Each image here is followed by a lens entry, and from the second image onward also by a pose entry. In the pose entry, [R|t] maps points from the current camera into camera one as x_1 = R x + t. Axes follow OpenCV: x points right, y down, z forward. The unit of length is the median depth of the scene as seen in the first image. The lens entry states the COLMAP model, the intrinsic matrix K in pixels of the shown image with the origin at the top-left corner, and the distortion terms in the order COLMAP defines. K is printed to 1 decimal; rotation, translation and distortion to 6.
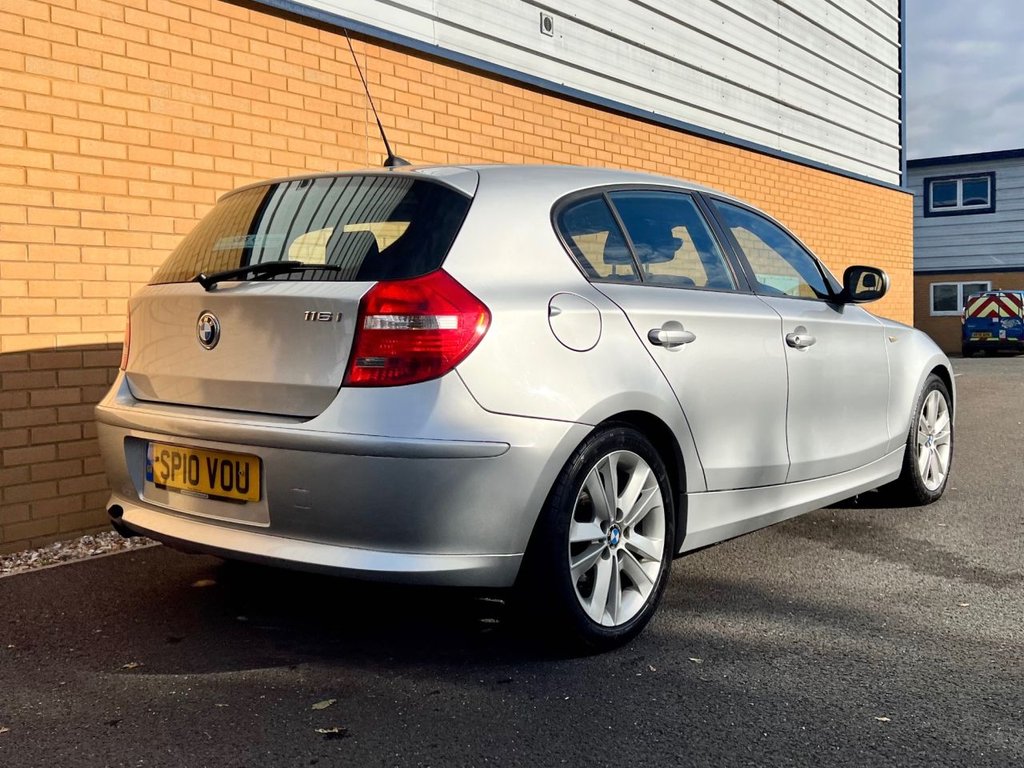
lens RADIAL K [[1028.4, 0, 533.9], [0, 1028.4, 347.5], [0, 0, 1]] dist [0.108976, -0.220941]
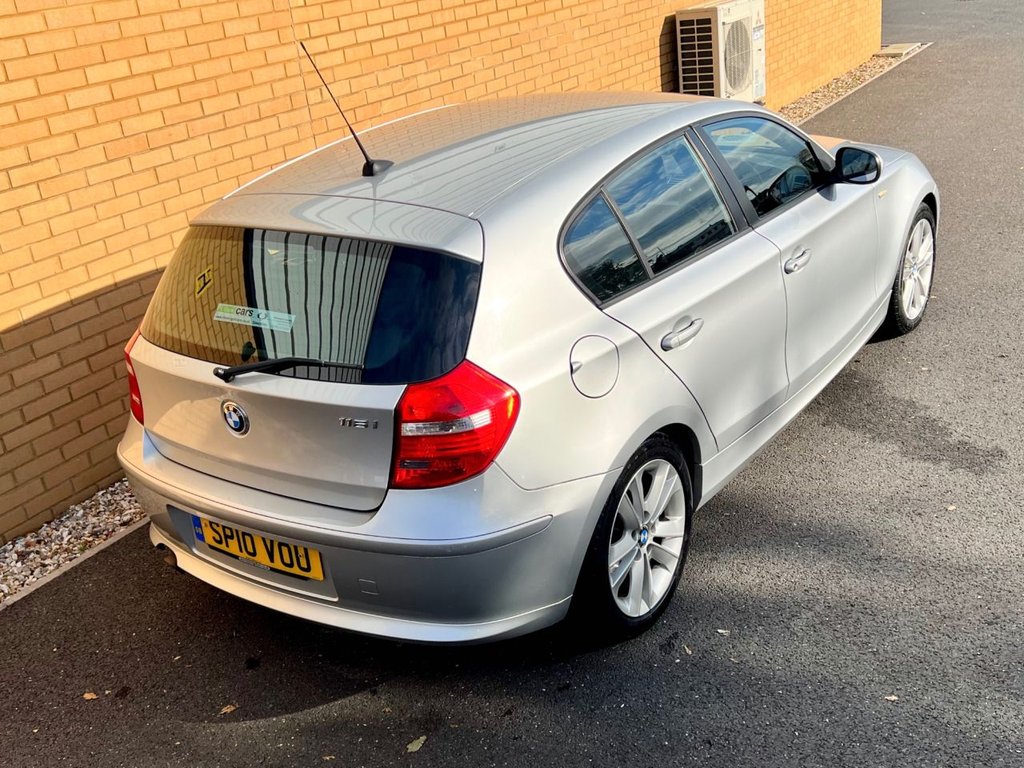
lens RADIAL K [[1108.3, 0, 535.3], [0, 1108.3, 400.8], [0, 0, 1]] dist [0.068487, -0.097343]
pose [[0.991921, -0.120806, 0.038711, -0.037167], [0.098325, 0.924969, 0.367104, -0.229765], [-0.080154, -0.360332, 0.929374, -0.013050]]
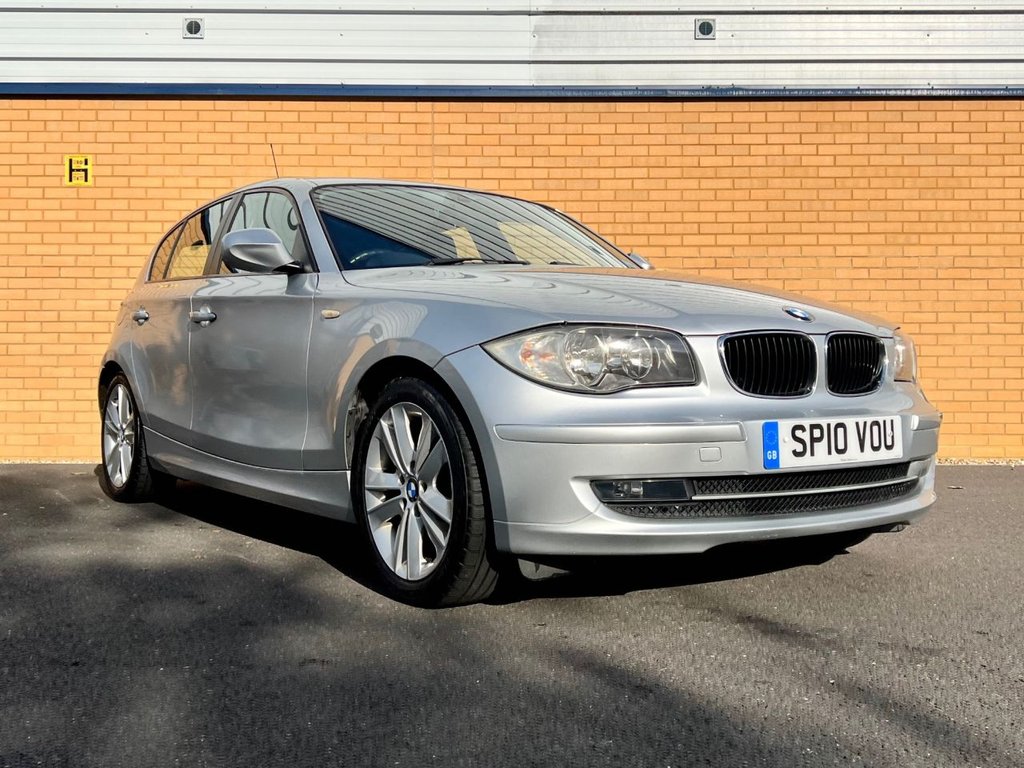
lens RADIAL K [[1025.5, 0, 497.4], [0, 1025.5, 329.3], [0, 0, 1]] dist [0.151589, -0.371592]
pose [[0.589290, 0.001329, -0.807921, 1.008165], [-0.034437, 0.999131, -0.023474, 0.000666], [0.807187, 0.041655, 0.588824, 0.410830]]
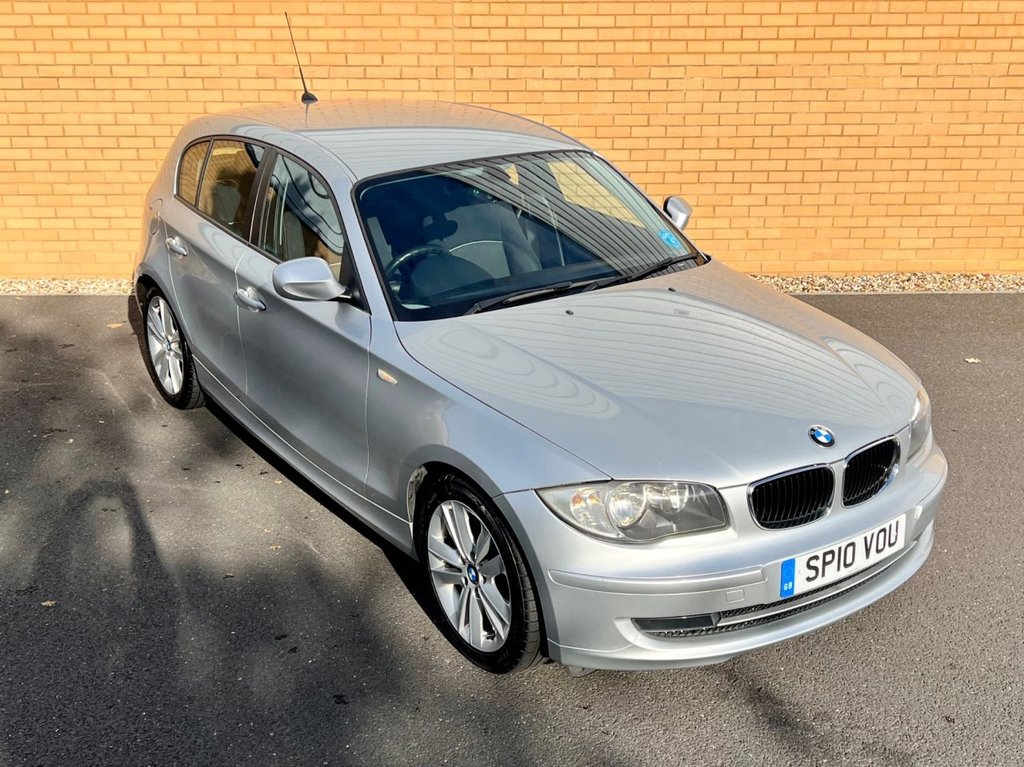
lens RADIAL K [[1091.3, 0, 516.1], [0, 1091.3, 336.6], [0, 0, 1]] dist [0.125820, -0.274983]
pose [[0.594019, 0.255290, -0.762868, 1.023352], [-0.032381, 0.955129, 0.294415, -0.215305], [0.803799, -0.150185, 0.575632, 0.368294]]
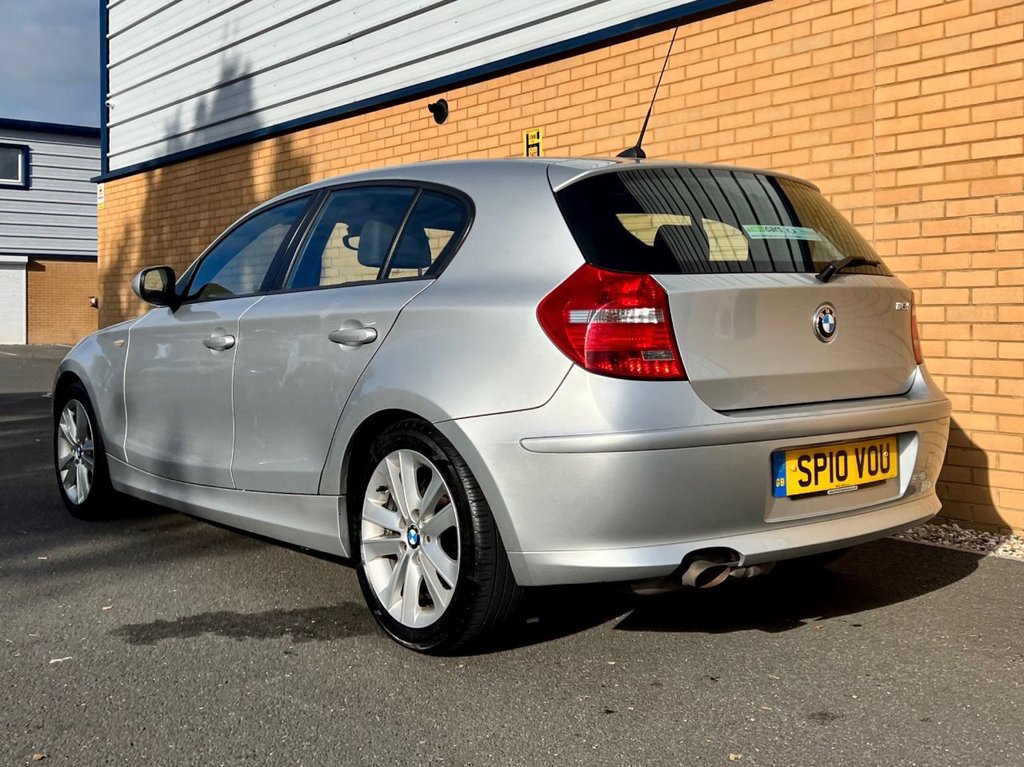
lens RADIAL K [[1130.5, 0, 484.0], [0, 1130.5, 340.4], [0, 0, 1]] dist [0.134363, -0.290983]
pose [[-0.283068, 0.031273, -0.958590, 0.914677], [-0.024122, 0.998920, 0.039712, -0.040594], [0.958796, 0.034364, -0.282008, 1.124788]]
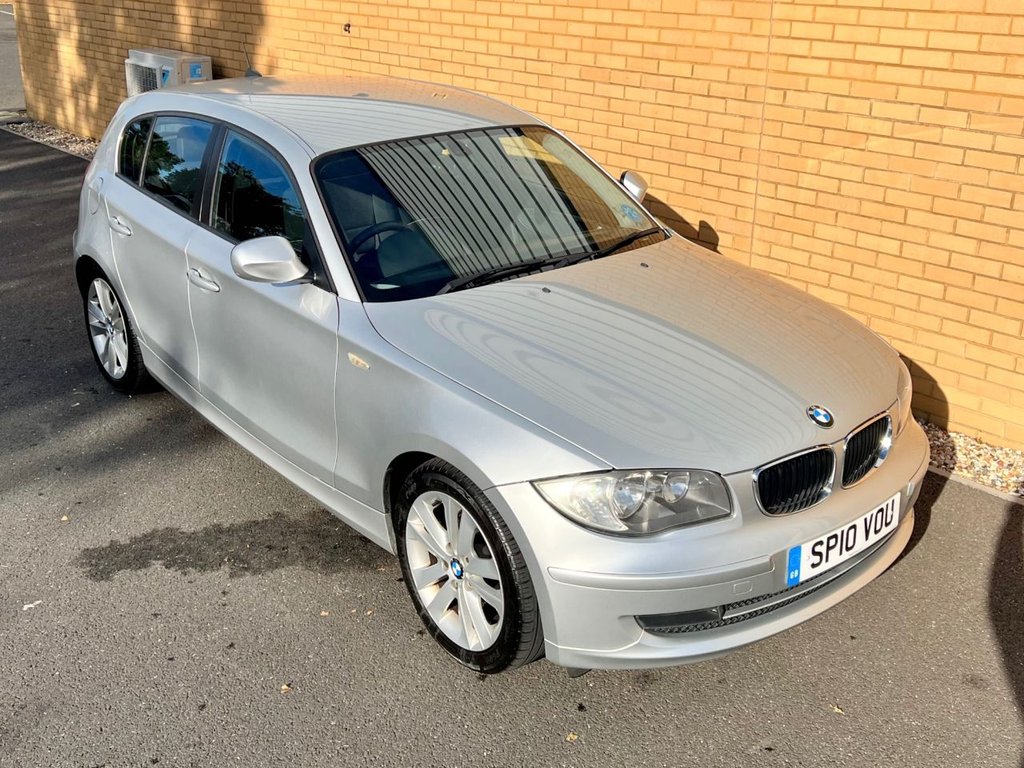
lens RADIAL K [[1091.3, 0, 516.1], [0, 1091.3, 337.1], [0, 0, 1]] dist [0.125820, -0.274983]
pose [[-0.208813, 0.337024, -0.918048, 0.922373], [-0.042832, 0.934689, 0.352876, -0.268492], [0.977017, 0.113006, -0.180740, 1.151245]]
